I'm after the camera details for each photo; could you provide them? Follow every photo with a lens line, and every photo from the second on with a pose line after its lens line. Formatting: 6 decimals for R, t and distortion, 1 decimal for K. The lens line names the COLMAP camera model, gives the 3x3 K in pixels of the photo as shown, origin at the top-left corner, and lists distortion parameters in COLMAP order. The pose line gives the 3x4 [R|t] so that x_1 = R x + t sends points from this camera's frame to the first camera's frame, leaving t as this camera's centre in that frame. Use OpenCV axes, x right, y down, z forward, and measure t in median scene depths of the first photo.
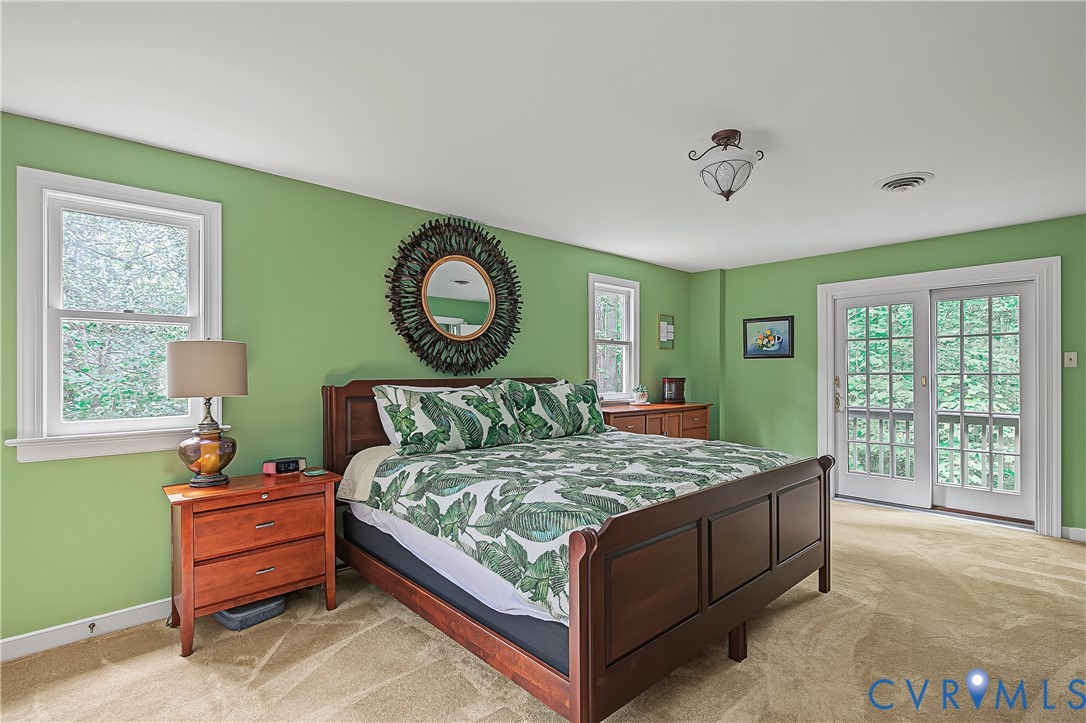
lens RADIAL K [[503.6, 0, 539.9], [0, 503.6, 365.5], [0, 0, 1]] dist [-0.002721, -0.000366]
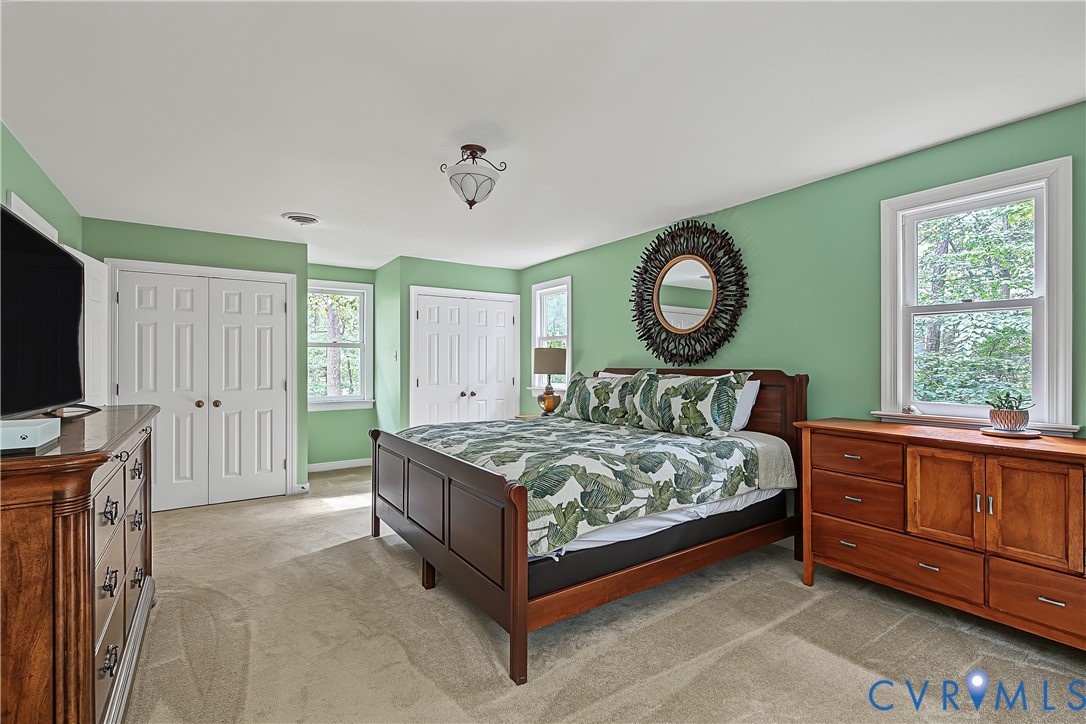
lens RADIAL K [[505.7, 0, 566.1], [0, 505.7, 361.4], [0, 0, 1]] dist [-0.002189, -0.000255]
pose [[-0.109144, 0.003964, -0.994018, 0.945516], [0.018723, 0.999823, 0.001931, 0.003383], [0.993850, -0.018400, -0.109199, 0.857187]]
